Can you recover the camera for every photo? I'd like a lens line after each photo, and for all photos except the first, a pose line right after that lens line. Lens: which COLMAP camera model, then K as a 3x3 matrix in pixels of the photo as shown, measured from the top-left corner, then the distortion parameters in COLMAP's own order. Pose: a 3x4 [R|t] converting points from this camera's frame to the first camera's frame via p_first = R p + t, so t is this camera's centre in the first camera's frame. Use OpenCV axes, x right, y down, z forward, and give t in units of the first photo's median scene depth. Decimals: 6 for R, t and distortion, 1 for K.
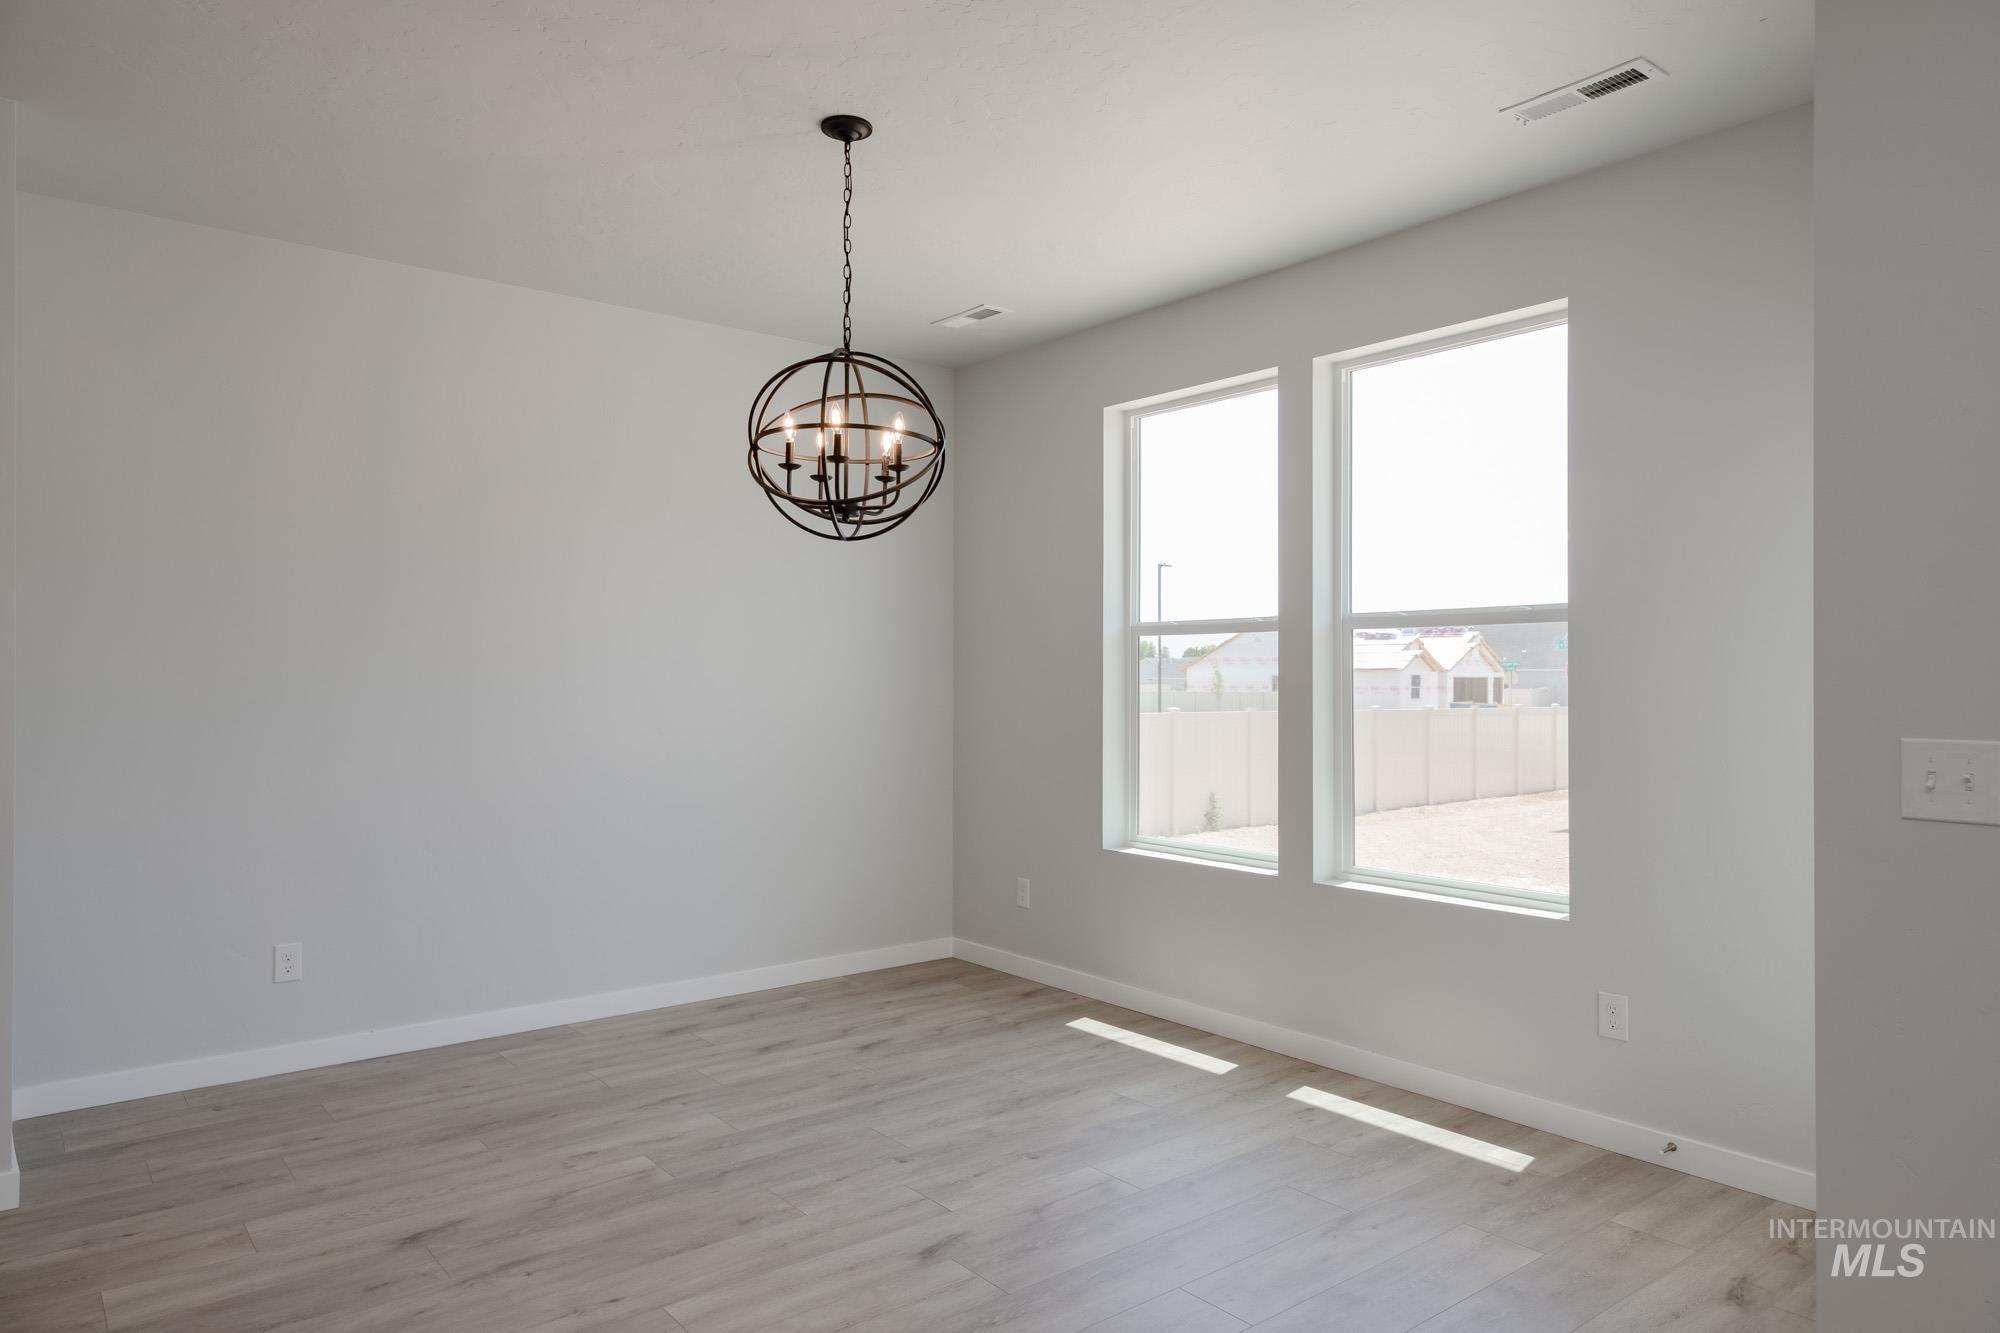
lens RADIAL K [[1247.7, 0, 980.8], [0, 1247.7, 658.6], [0, 0, 1]] dist [0.022803, -0.002668]
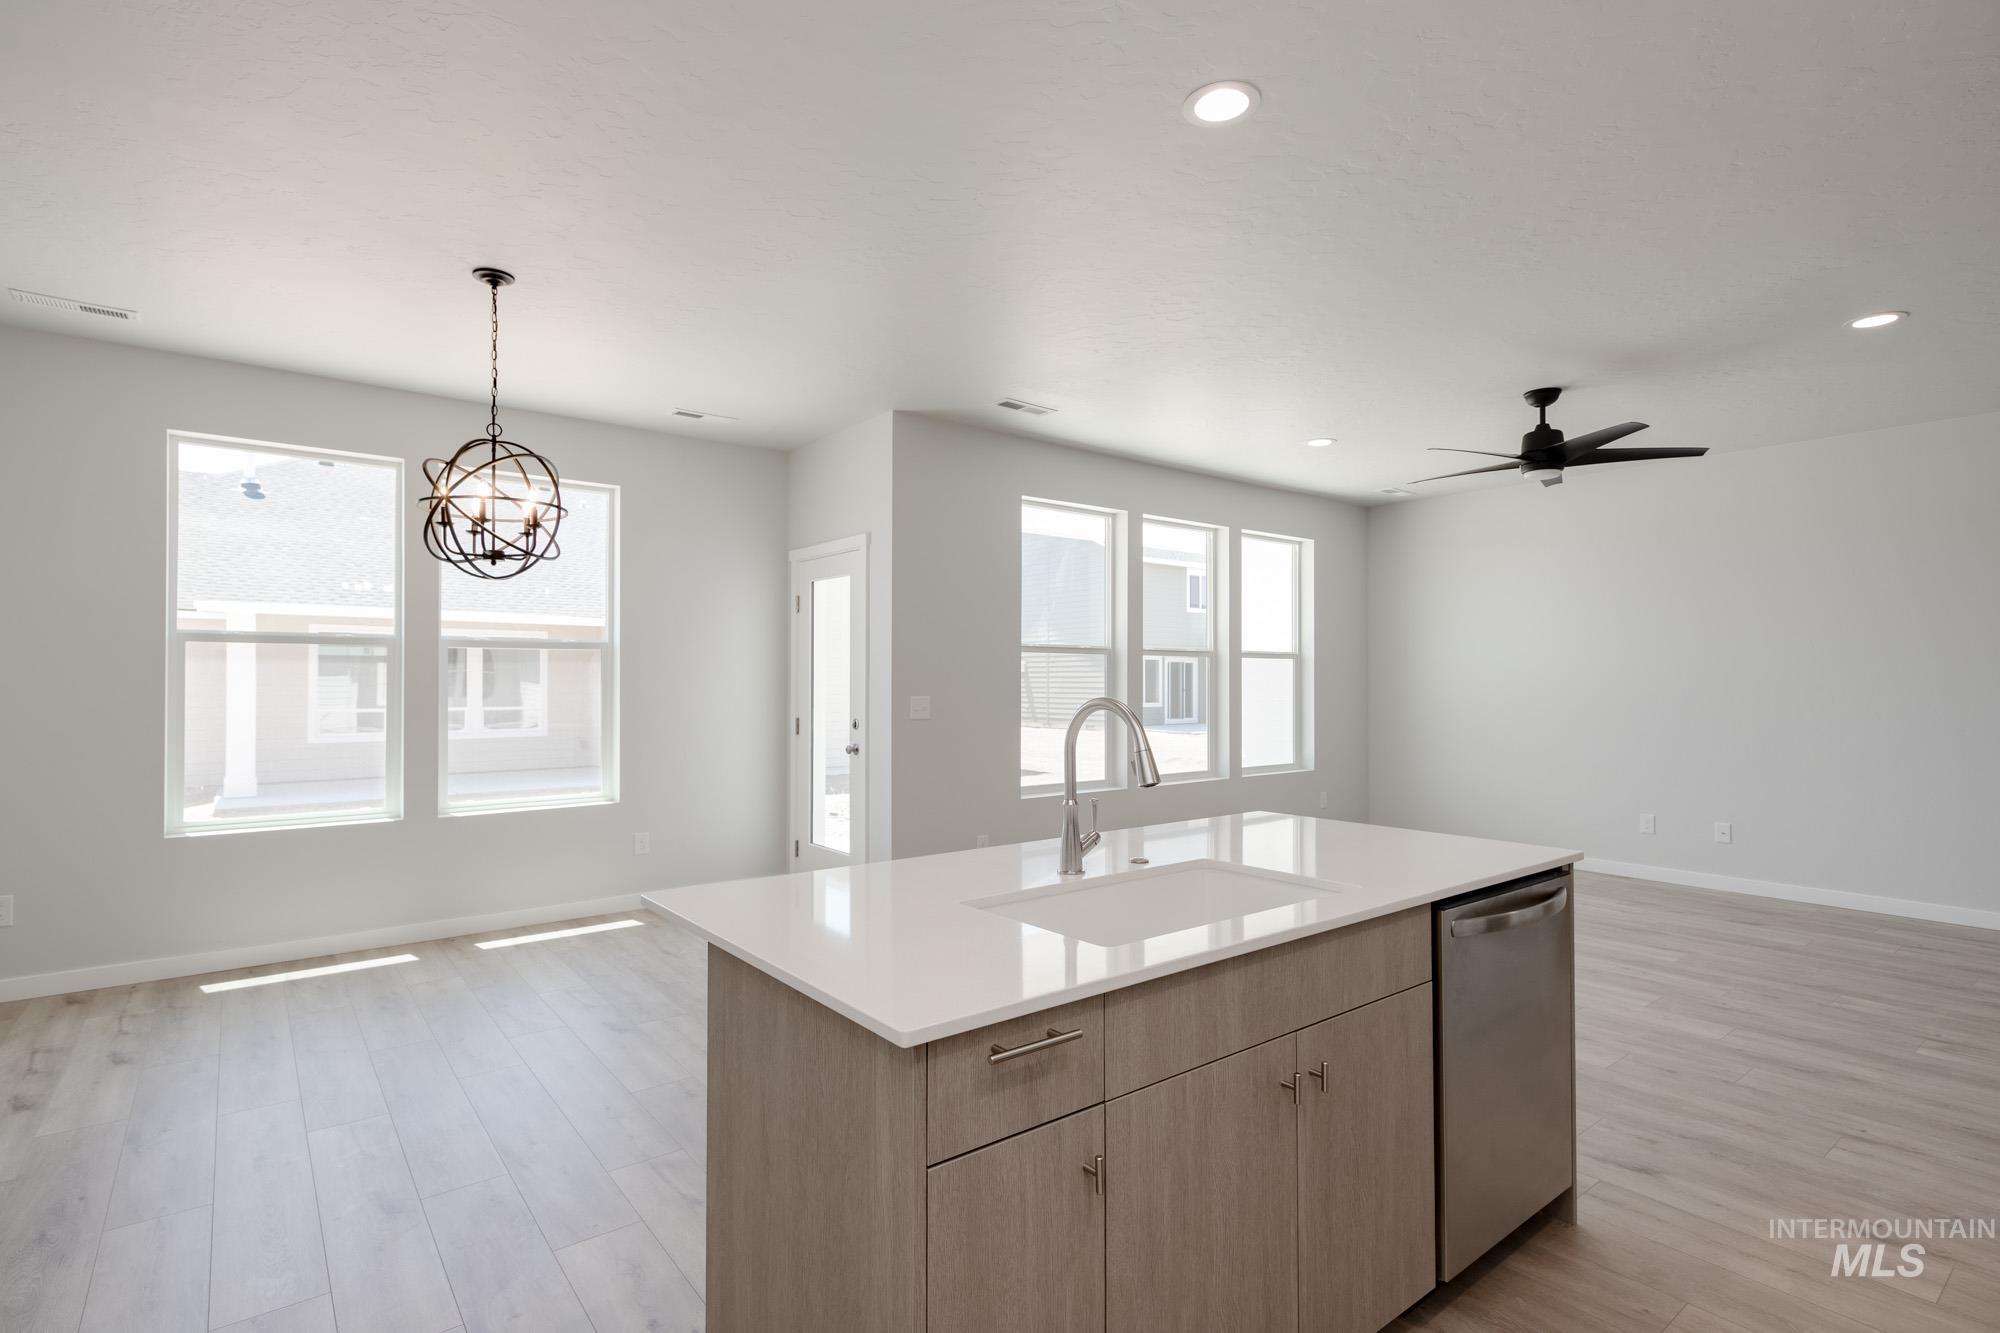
lens RADIAL K [[964.1, 0, 1017.0], [0, 964.1, 668.3], [0, 0, 1]] dist [-0.001371, 0.001321]
pose [[-0.021657, 0.015277, 0.999649, -1.281270], [-0.021692, 0.999641, -0.015747, 0.005845], [-0.999530, -0.022025, -0.021318, 0.496196]]
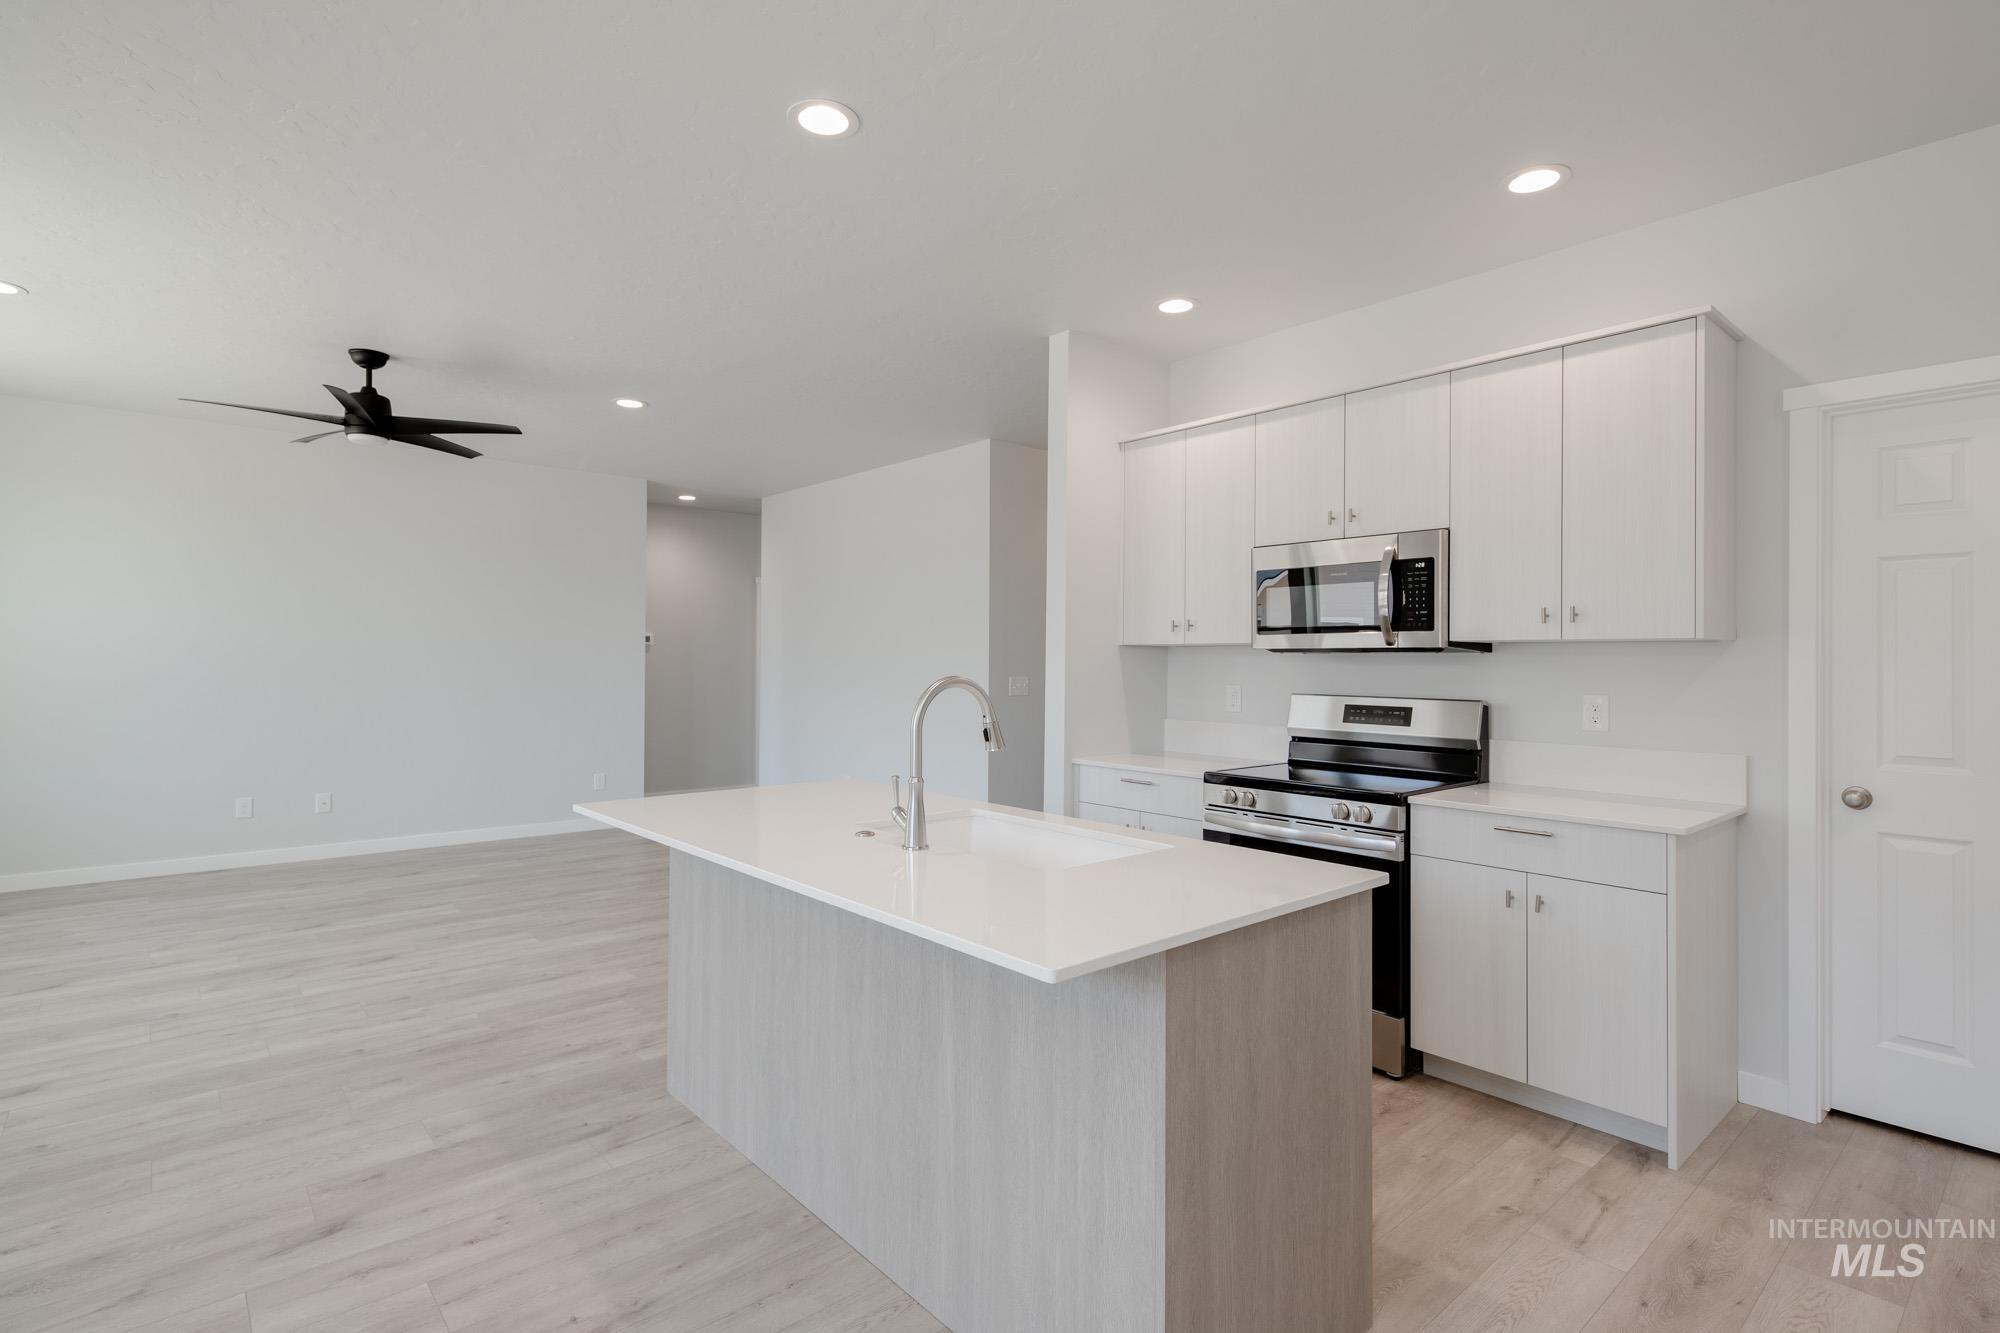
lens RADIAL K [[964.1, 0, 986.9], [0, 964.1, 671.0], [0, 0, 1]] dist [-0.001371, 0.001321]
pose [[-0.998646, -0.005084, -0.051769, -0.582300], [-0.004516, 0.999928, -0.011097, 0.015726], [0.051822, -0.010848, -0.998597, 1.178022]]
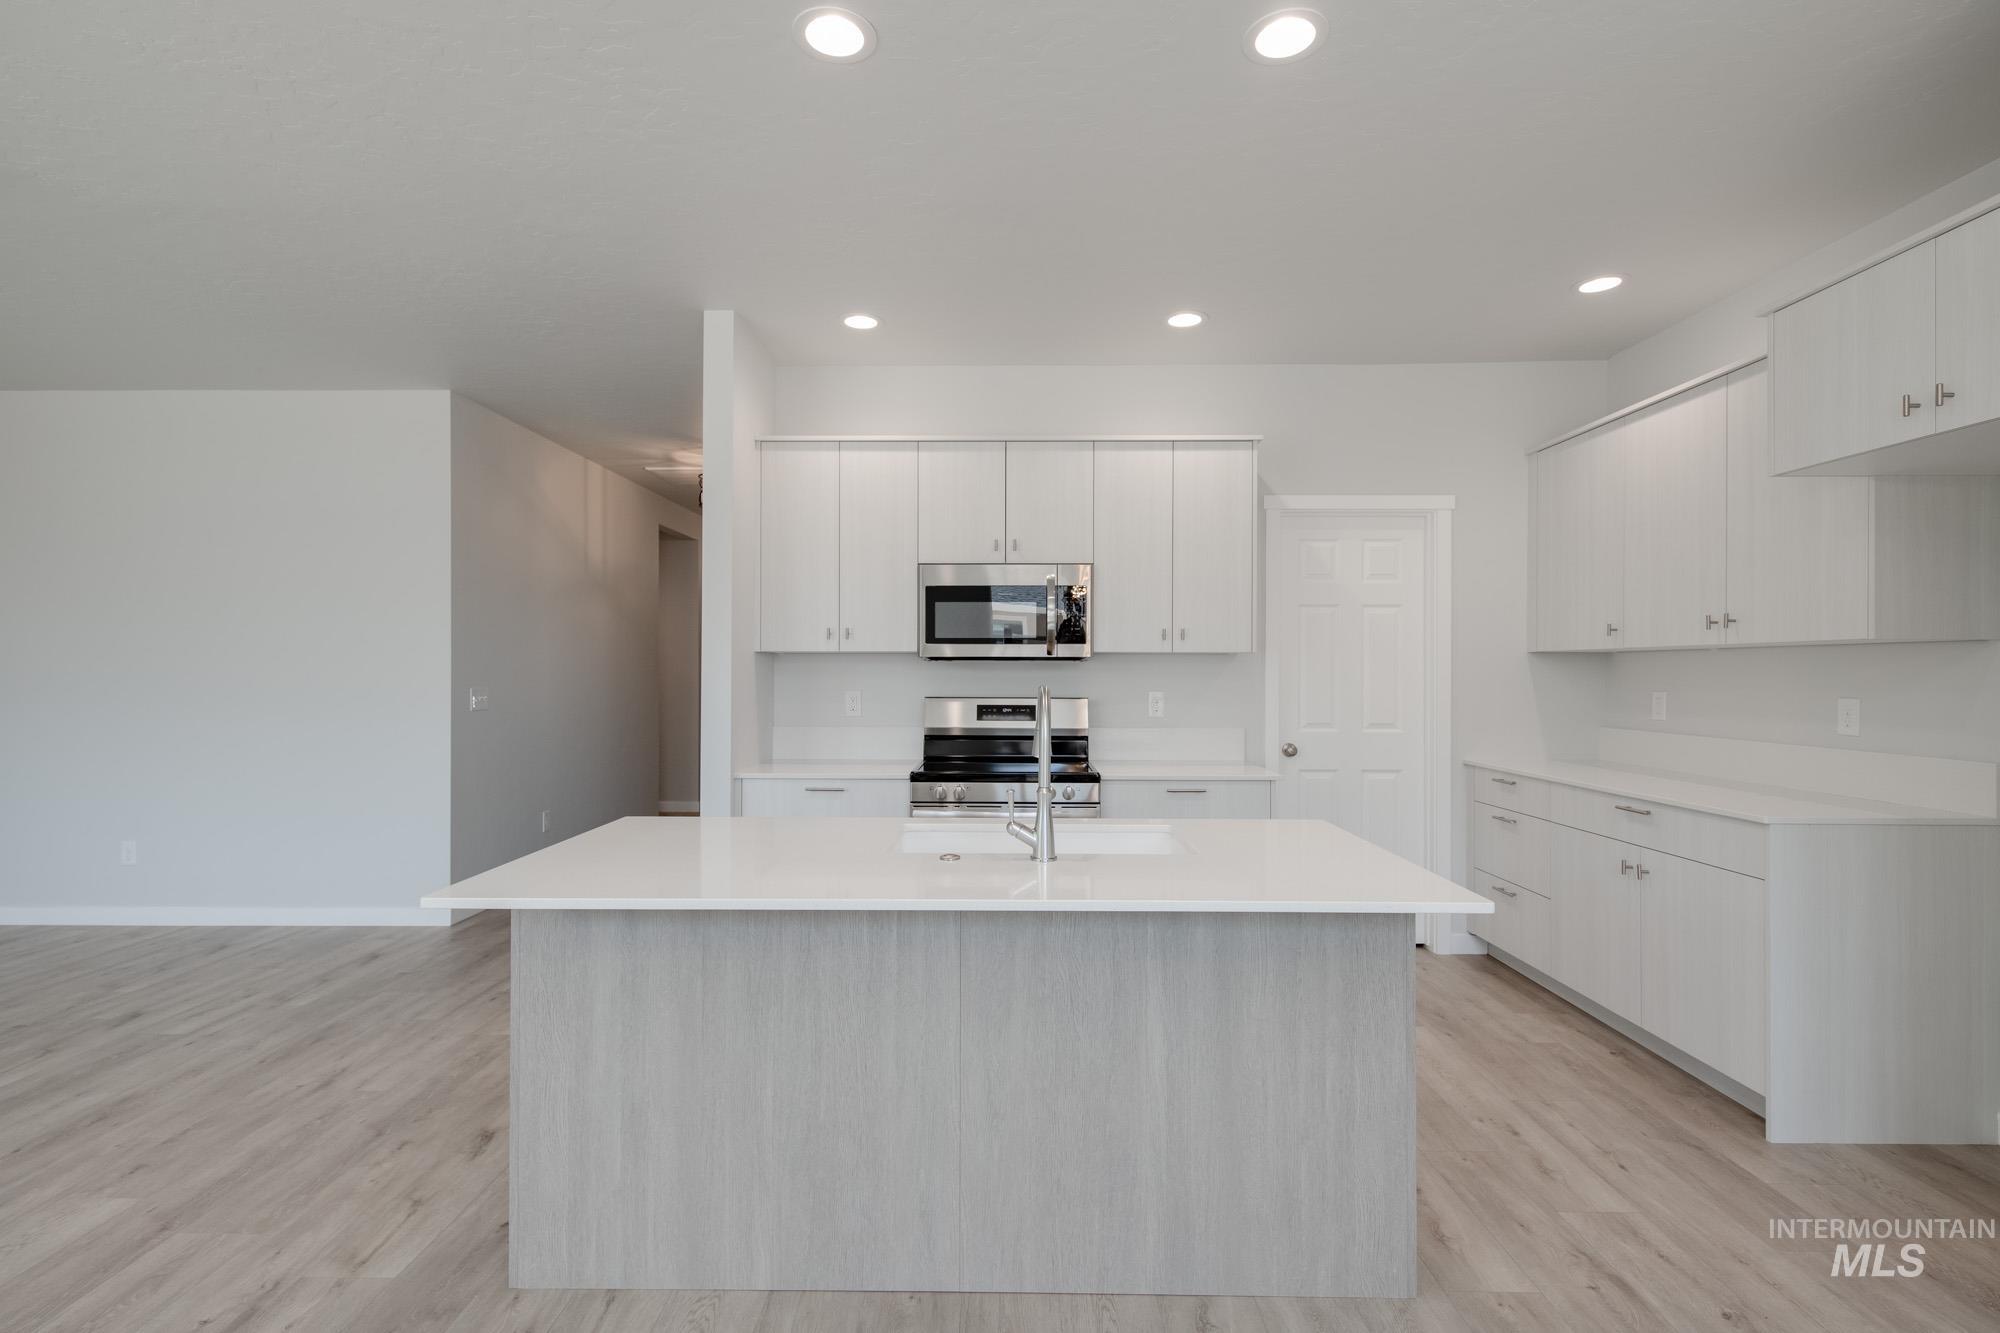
lens RADIAL K [[964.1, 0, 995.7], [0, 964.1, 670.9], [0, 0, 1]] dist [-0.001371, 0.001321]
pose [[-0.628550, 0.002218, -0.777766, 0.023828], [0.014451, 0.999857, -0.008827, 0.004829], [0.777635, -0.016787, -0.628492, 0.874795]]
